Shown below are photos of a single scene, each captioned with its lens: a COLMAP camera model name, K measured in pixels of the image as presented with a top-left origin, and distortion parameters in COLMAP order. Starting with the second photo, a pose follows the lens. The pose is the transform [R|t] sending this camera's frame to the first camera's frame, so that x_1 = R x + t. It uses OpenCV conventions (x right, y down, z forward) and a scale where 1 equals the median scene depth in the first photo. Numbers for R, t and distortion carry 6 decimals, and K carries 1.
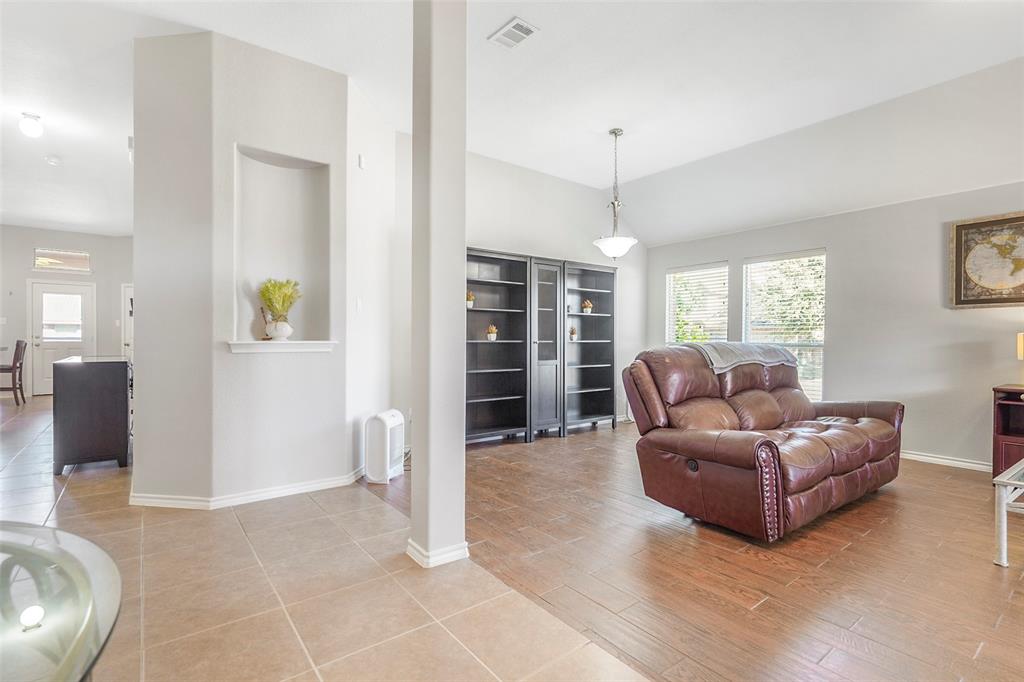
lens RADIAL K [[481.1, 0, 510.6], [0, 481.1, 346.9], [0, 0, 1]] dist [-0.017186, 0.000259]
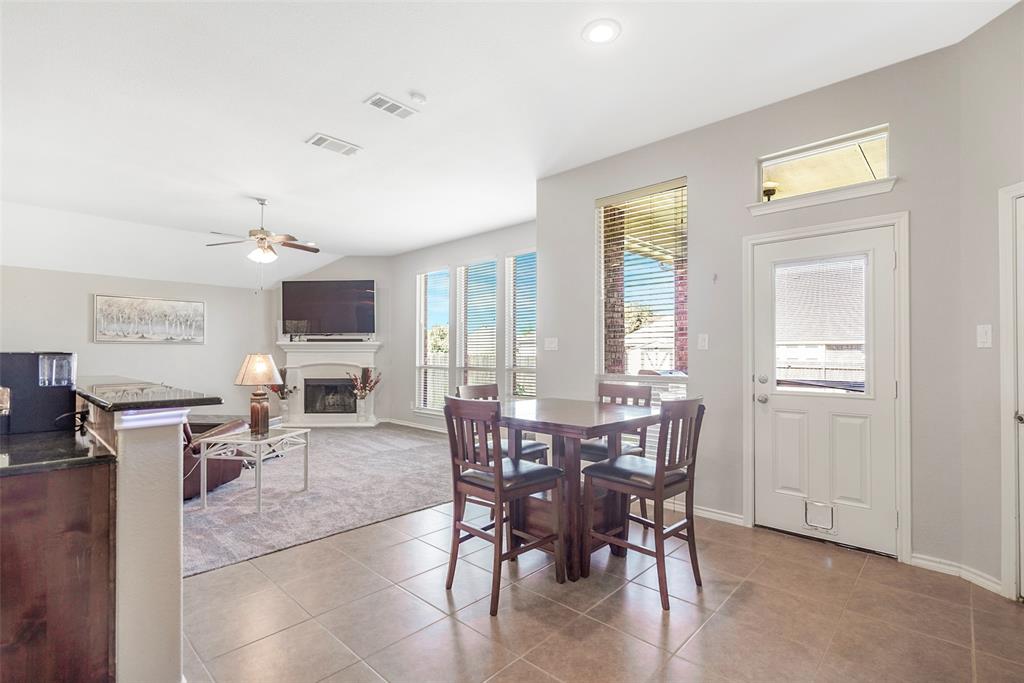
lens RADIAL K [[481.1, 0, 510.6], [0, 481.1, 347.4], [0, 0, 1]] dist [-0.017186, 0.000259]
pose [[0.159458, -0.021414, -0.986972, -0.627282], [-0.012123, 0.999647, -0.023647, -0.034491], [0.987130, 0.015736, 0.159142, 0.713621]]
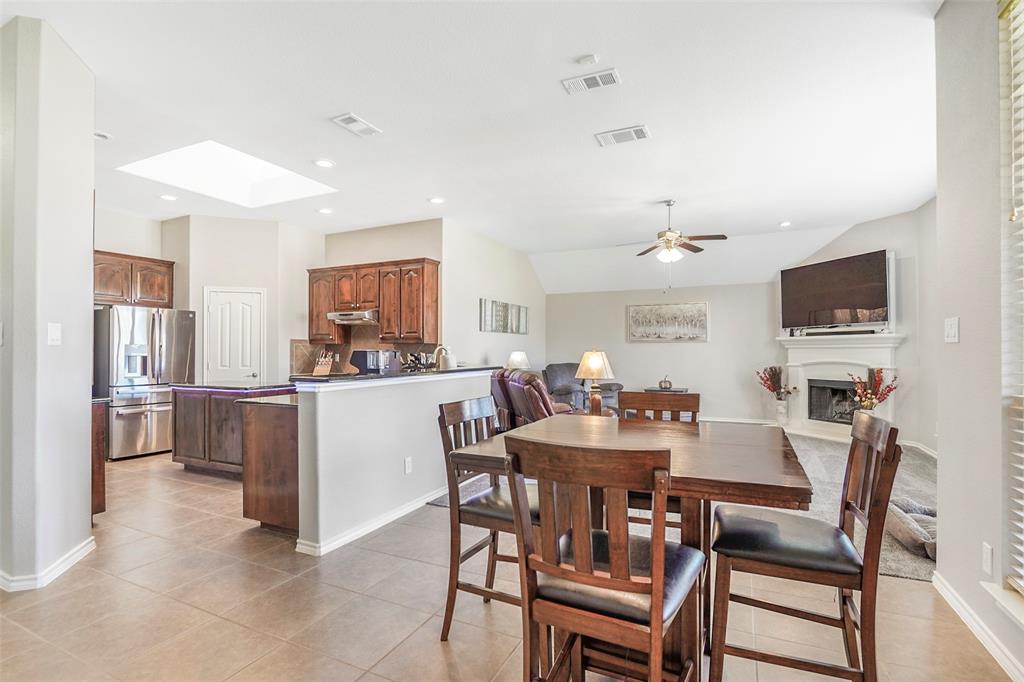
lens RADIAL K [[481.1, 0, 510.6], [0, 481.1, 346.9], [0, 0, 1]] dist [-0.017186, 0.000259]
pose [[-0.891113, -0.010029, -0.453671, -0.814164], [-0.011013, 0.999939, -0.000473, -0.039052], [0.453649, 0.004575, -0.891169, 0.975978]]
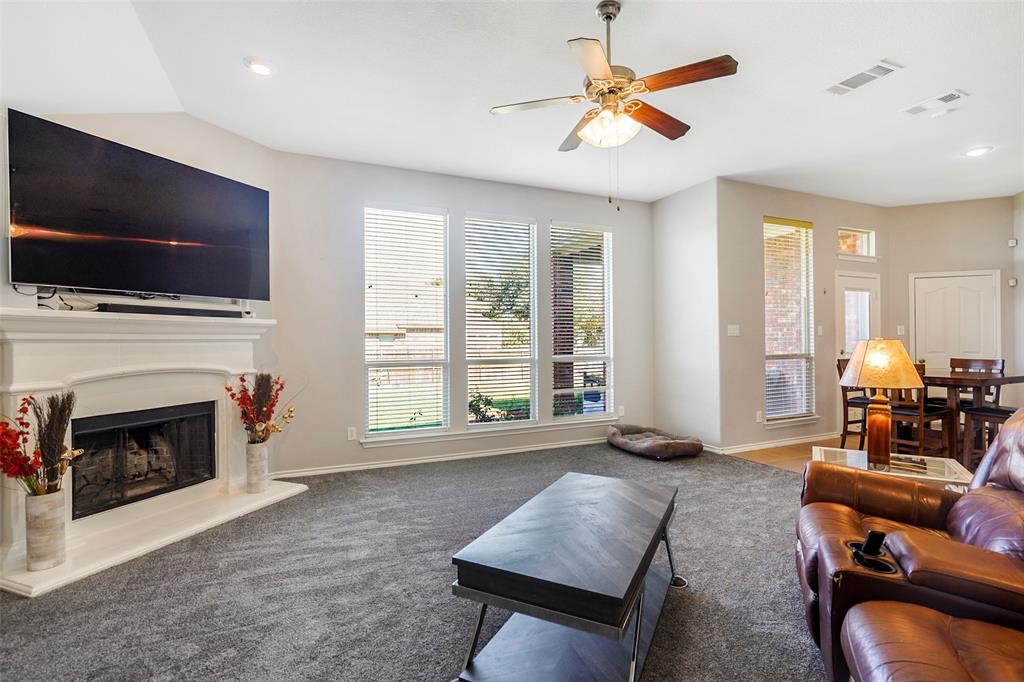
lens RADIAL K [[474.2, 0, 509.5], [0, 474.2, 343.5], [0, 0, 1]] dist [-0.001175, -0.000262]
pose [[0.973596, -0.016146, -0.227705, -1.305489], [0.014435, 0.999854, -0.009176, -0.033856], [0.227820, 0.005647, 0.973687, 0.187423]]
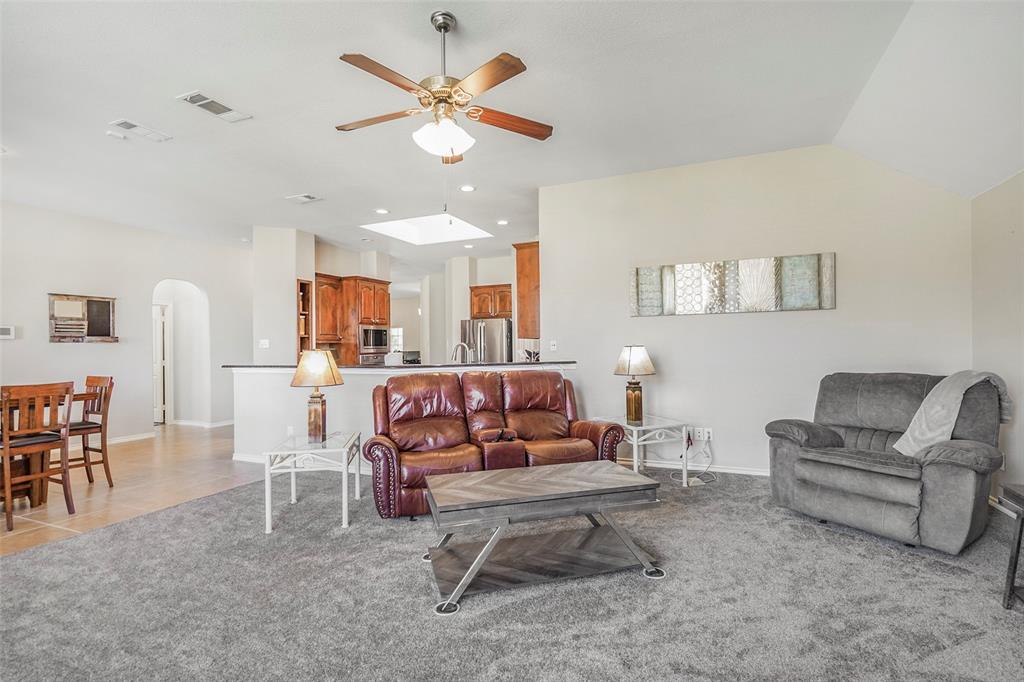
lens RADIAL K [[481.1, 0, 510.6], [0, 481.1, 346.9], [0, 0, 1]] dist [-0.017186, 0.000259]
pose [[-0.485458, 0.002222, 0.874257, -1.588372], [0.019442, 0.999777, 0.008255, -0.038698], [-0.874044, 0.021004, -0.485393, 0.595268]]
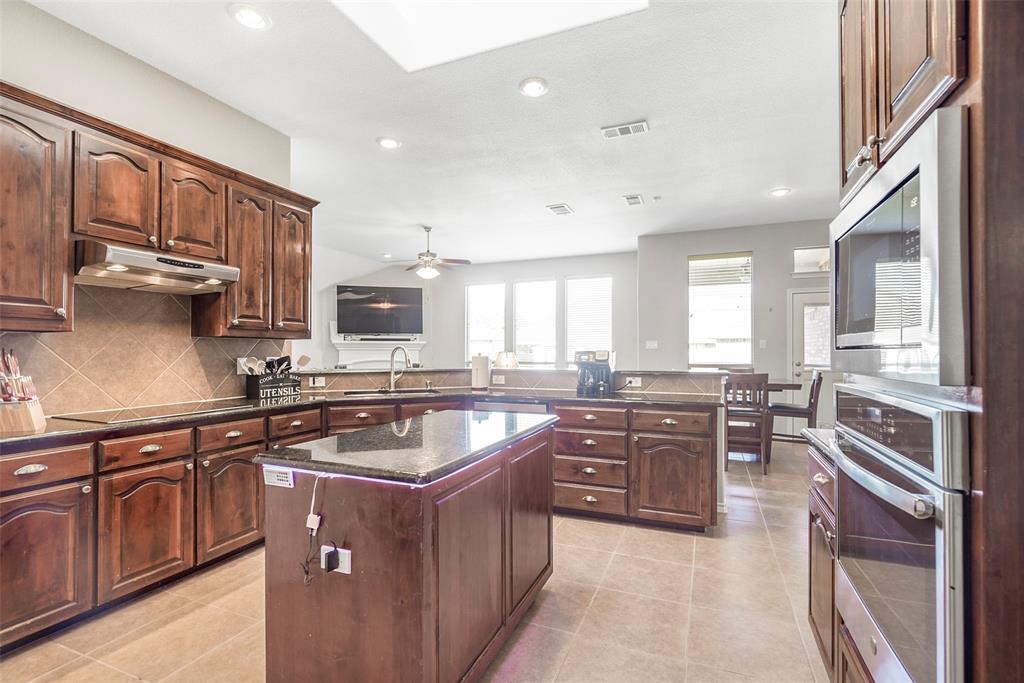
lens RADIAL K [[481.1, 0, 510.6], [0, 481.1, 347.4], [0, 0, 1]] dist [-0.017186, 0.000259]
pose [[0.495389, -0.016111, -0.868522, -0.552837], [-0.006718, 0.999727, -0.022377, -0.027542], [0.868646, 0.016920, 0.495145, 0.211364]]
